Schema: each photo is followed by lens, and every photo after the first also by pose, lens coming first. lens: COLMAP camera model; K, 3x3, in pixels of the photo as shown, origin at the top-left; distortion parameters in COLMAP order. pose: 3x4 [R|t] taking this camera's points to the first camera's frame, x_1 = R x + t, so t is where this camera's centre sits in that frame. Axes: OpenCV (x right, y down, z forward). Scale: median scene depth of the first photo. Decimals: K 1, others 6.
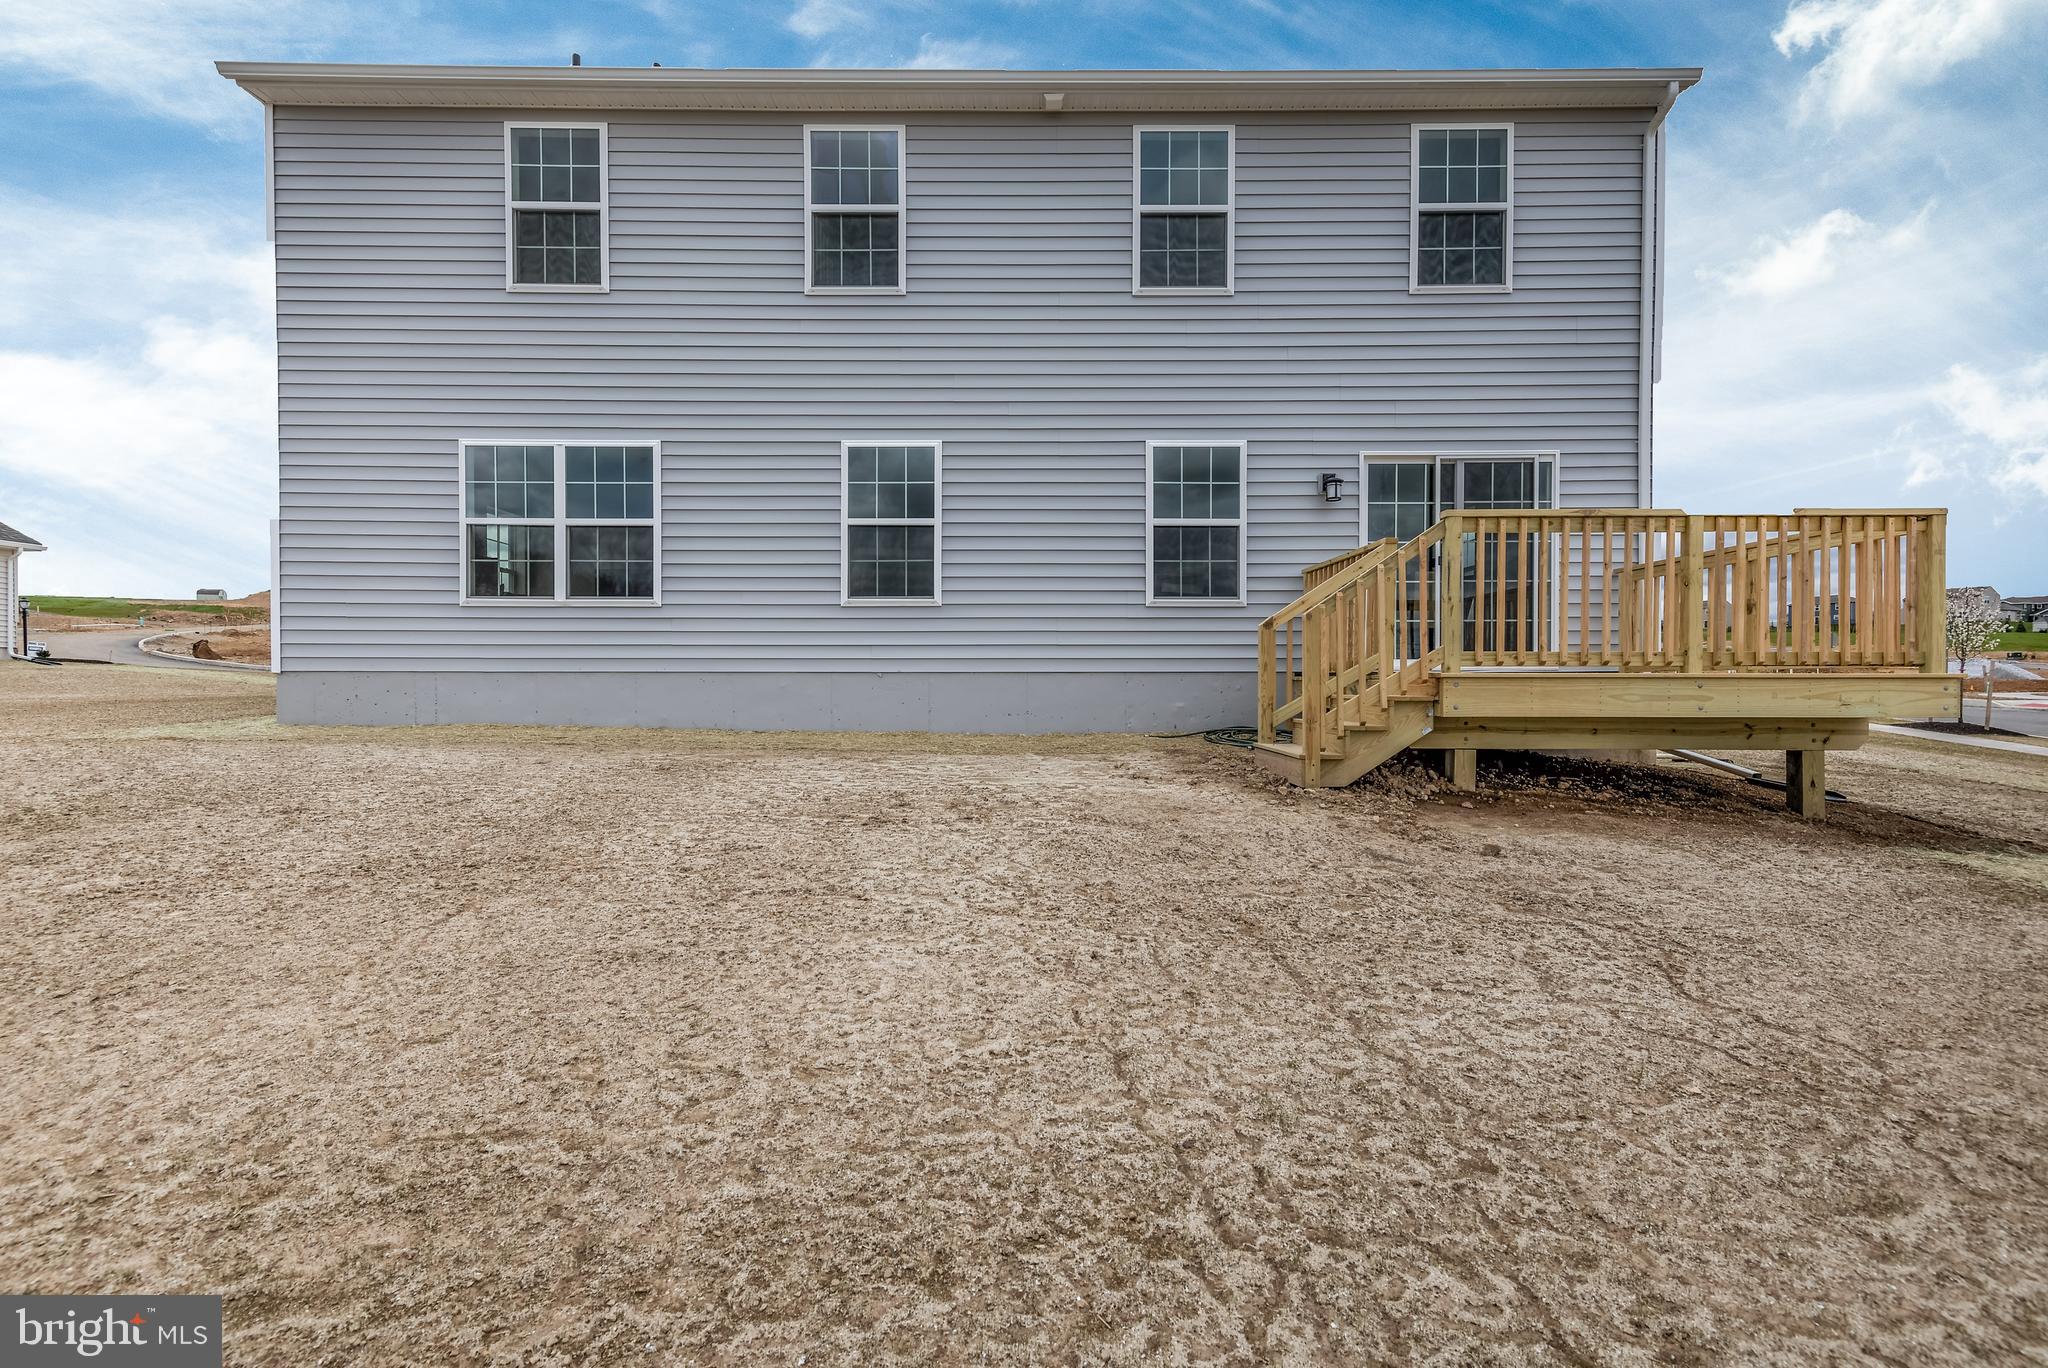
lens RADIAL K [[932.3, 0, 1036.0], [0, 932.3, 653.4], [0, 0, 1]] dist [0.033782, 0.001151]
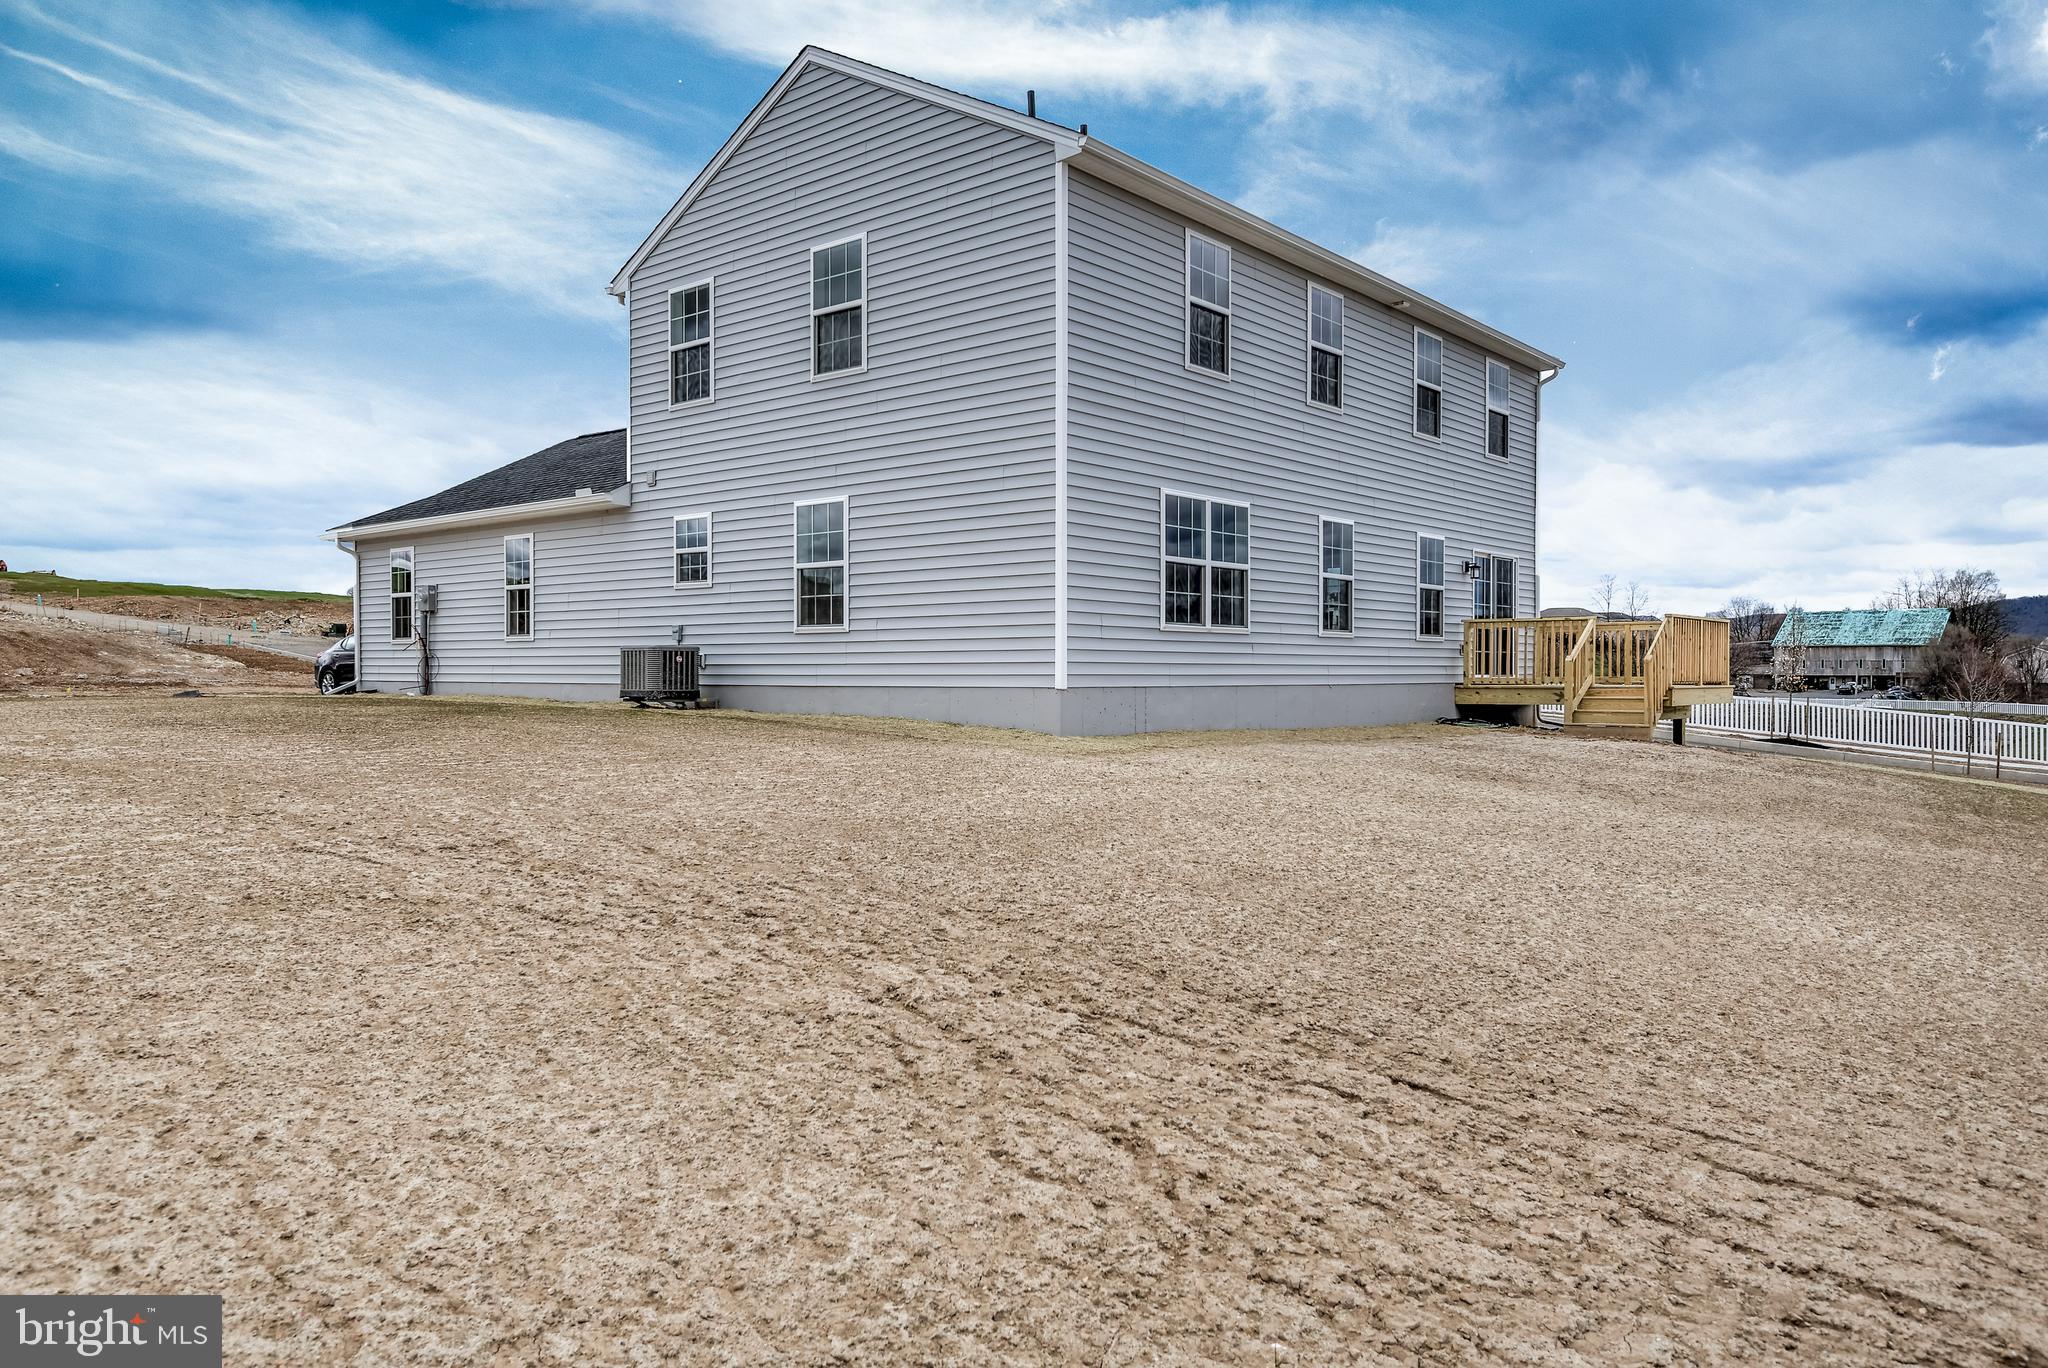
lens RADIAL K [[1410.4, 0, 1023.6], [0, 1410.4, 686.4], [0, 0, 1]] dist [0.004235, 0.000624]
pose [[0.652808, -0.006337, 0.757497, -1.744367], [0.000424, 0.999968, 0.008000, 0.005537], [-0.757524, -0.004901, 0.652789, -0.014203]]
